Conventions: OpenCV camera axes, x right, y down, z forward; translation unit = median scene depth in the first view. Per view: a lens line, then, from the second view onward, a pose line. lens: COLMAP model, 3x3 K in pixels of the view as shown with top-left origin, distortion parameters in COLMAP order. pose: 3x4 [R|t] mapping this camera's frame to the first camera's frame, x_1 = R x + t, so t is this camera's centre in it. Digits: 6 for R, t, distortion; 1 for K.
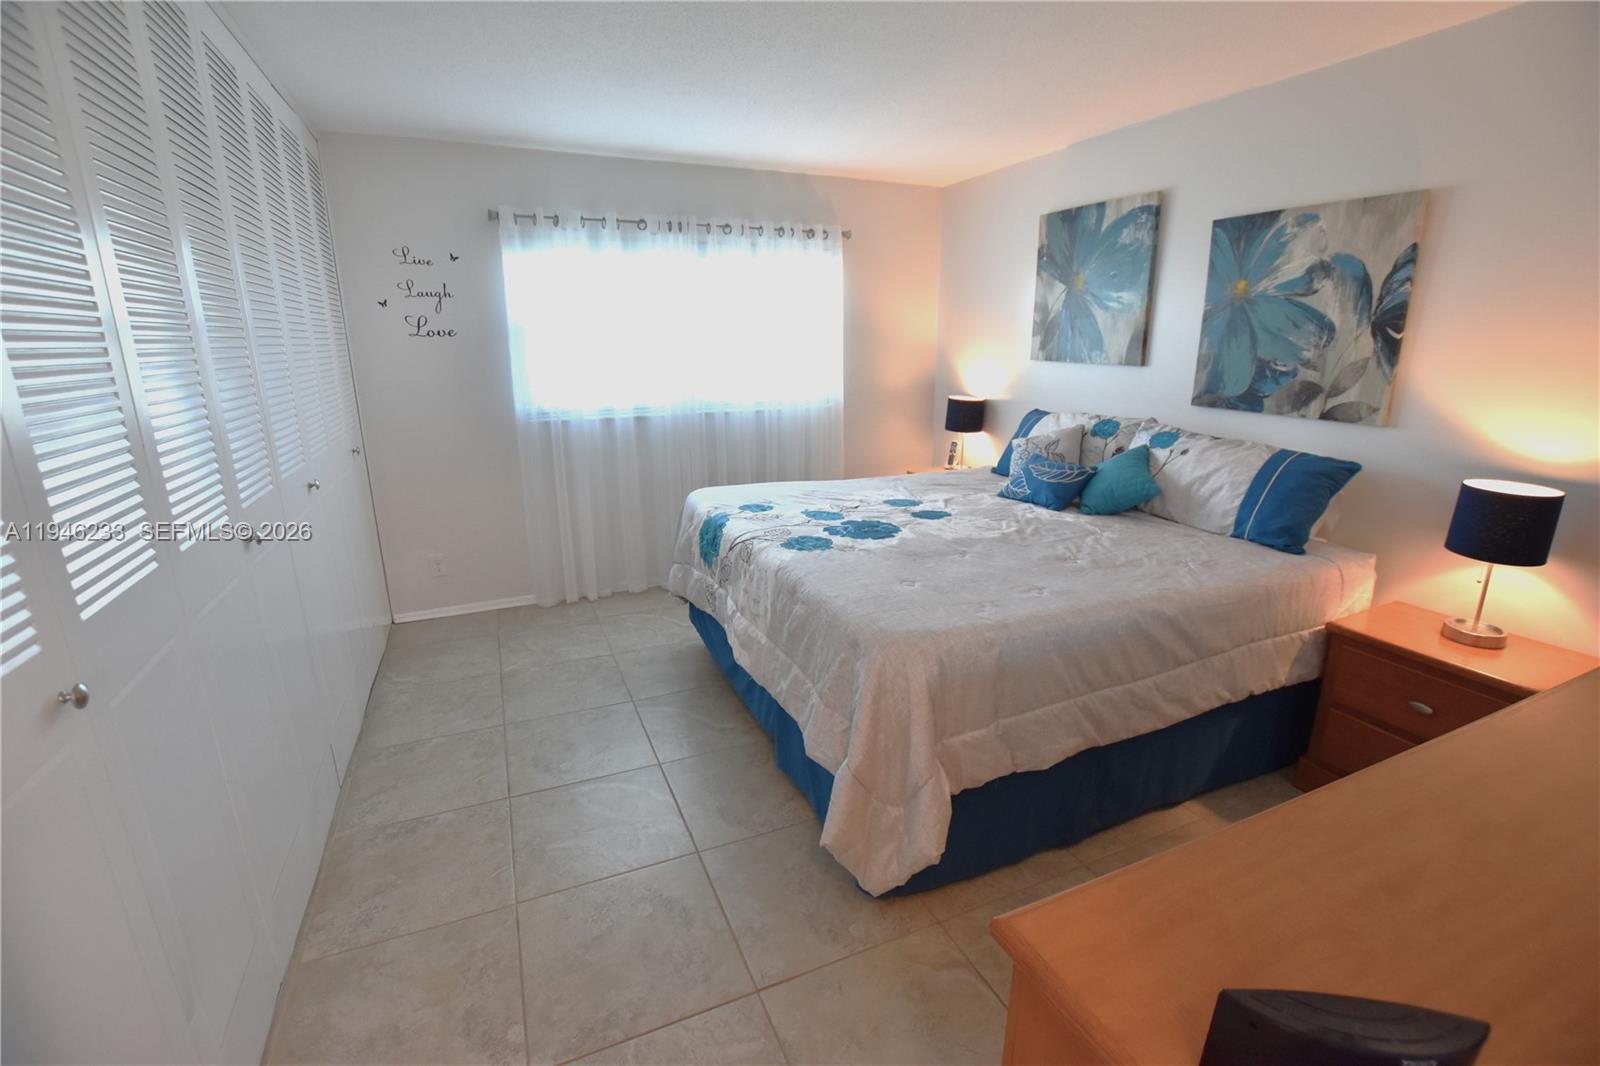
lens RADIAL K [[704.3, 0, 803.9], [0, 704.3, 535.2], [0, 0, 1]] dist [-0.036204, 0.006839]
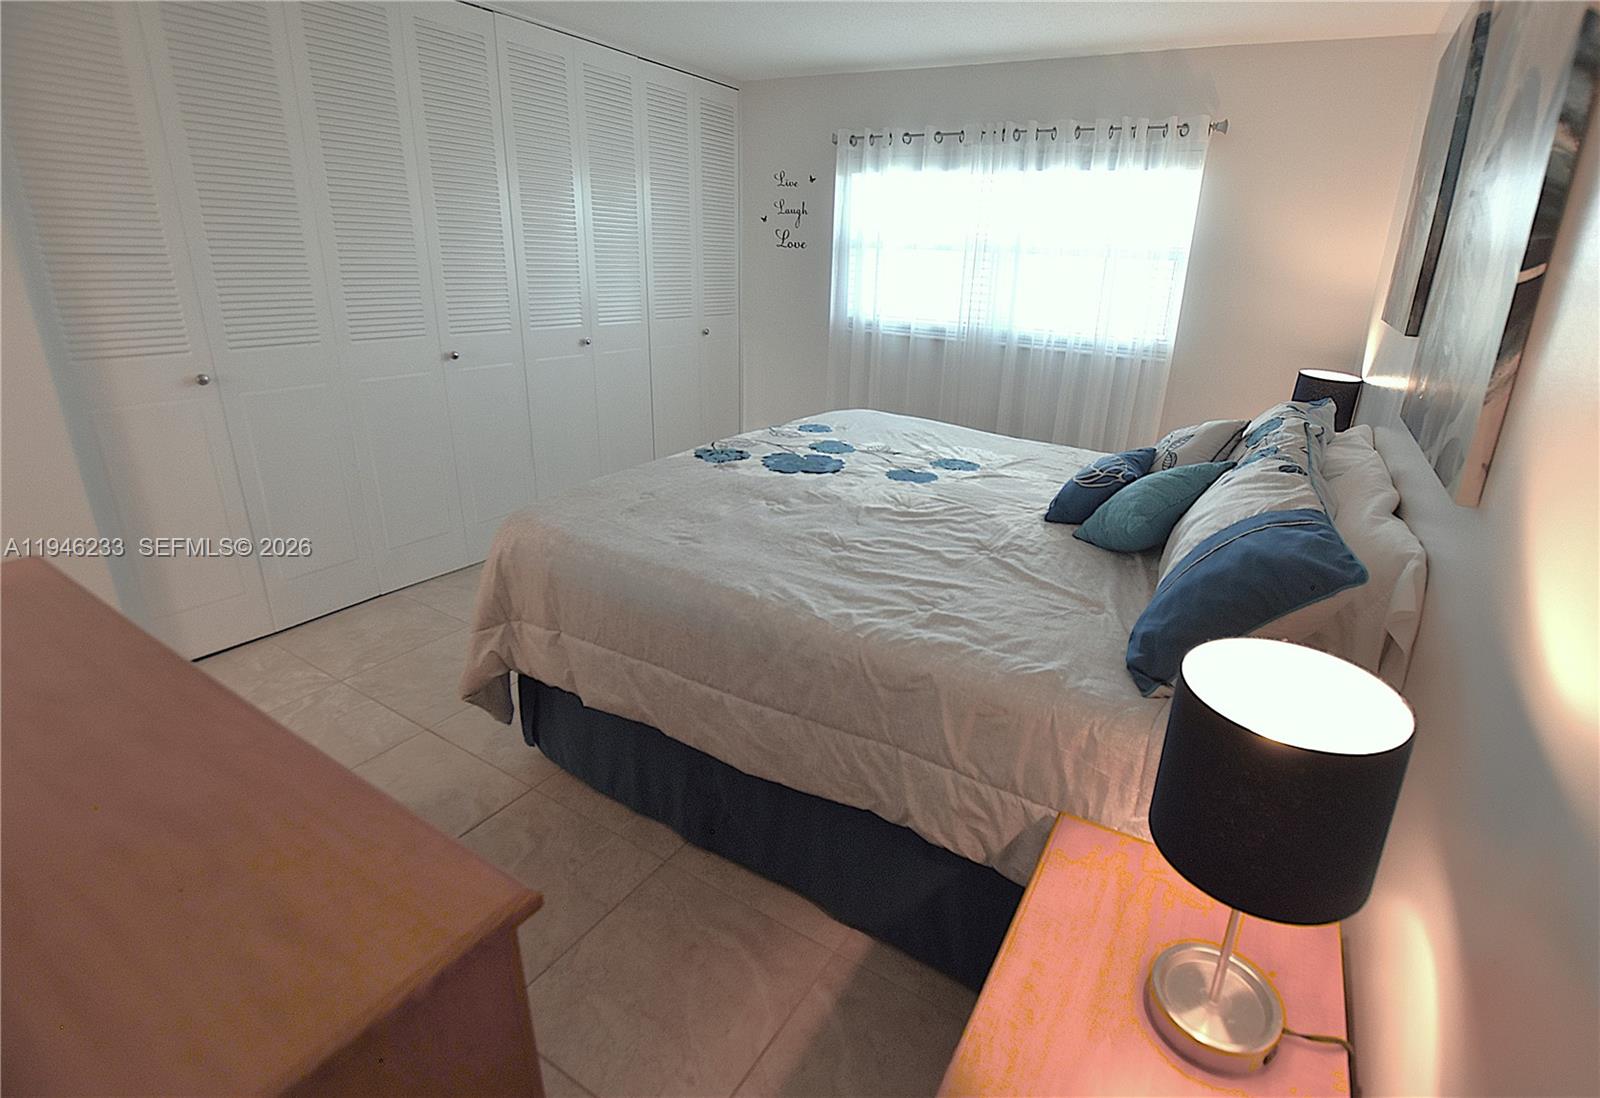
lens RADIAL K [[742.7, 0, 881.7], [0, 742.7, 512.5], [0, 0, 1]] dist [-0.004049, -0.000318]
pose [[0.608450, 0.289024, -0.739090, 0.768856], [-0.255310, 0.953100, 0.162532, -0.113568], [0.751403, 0.089804, 0.653704, 0.373340]]
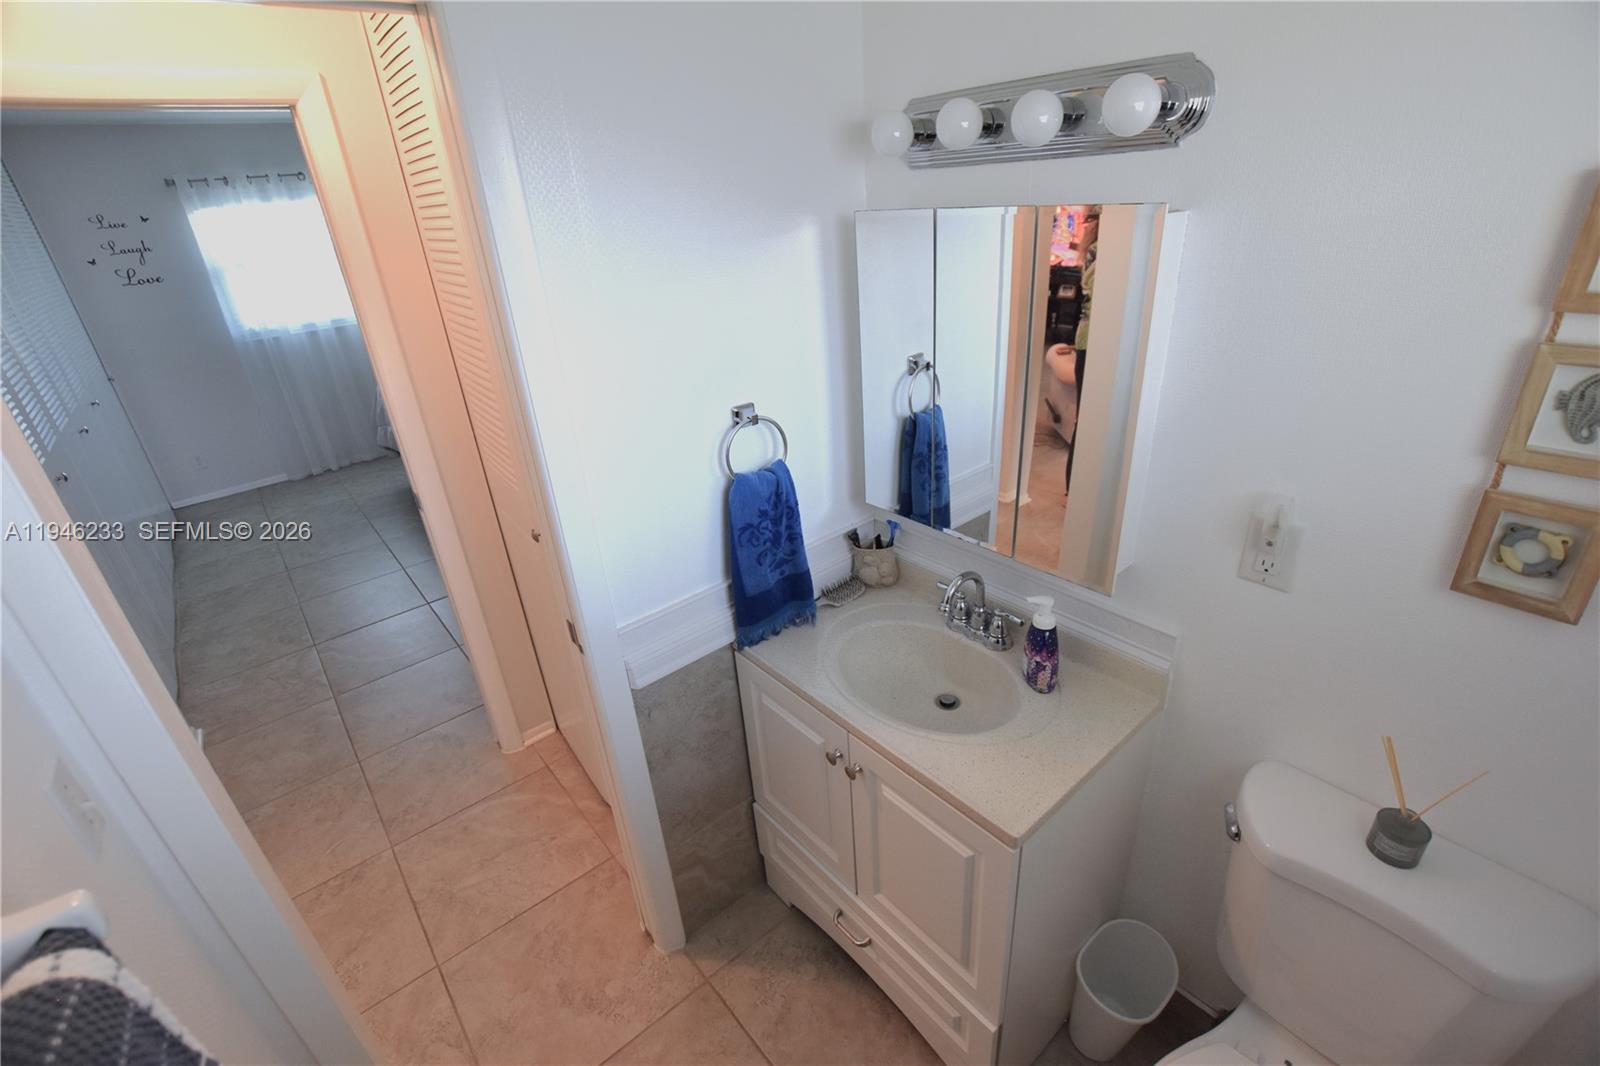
lens RADIAL K [[704.3, 0, 798.0], [0, 704.3, 531.2], [0, 0, 1]] dist [-0.036204, 0.006839]
pose [[0.956854, -0.179300, 0.228651, 0.306800], [0.137405, 0.972578, 0.187648, 0.107746], [-0.256027, -0.148134, 0.955252, -0.703827]]
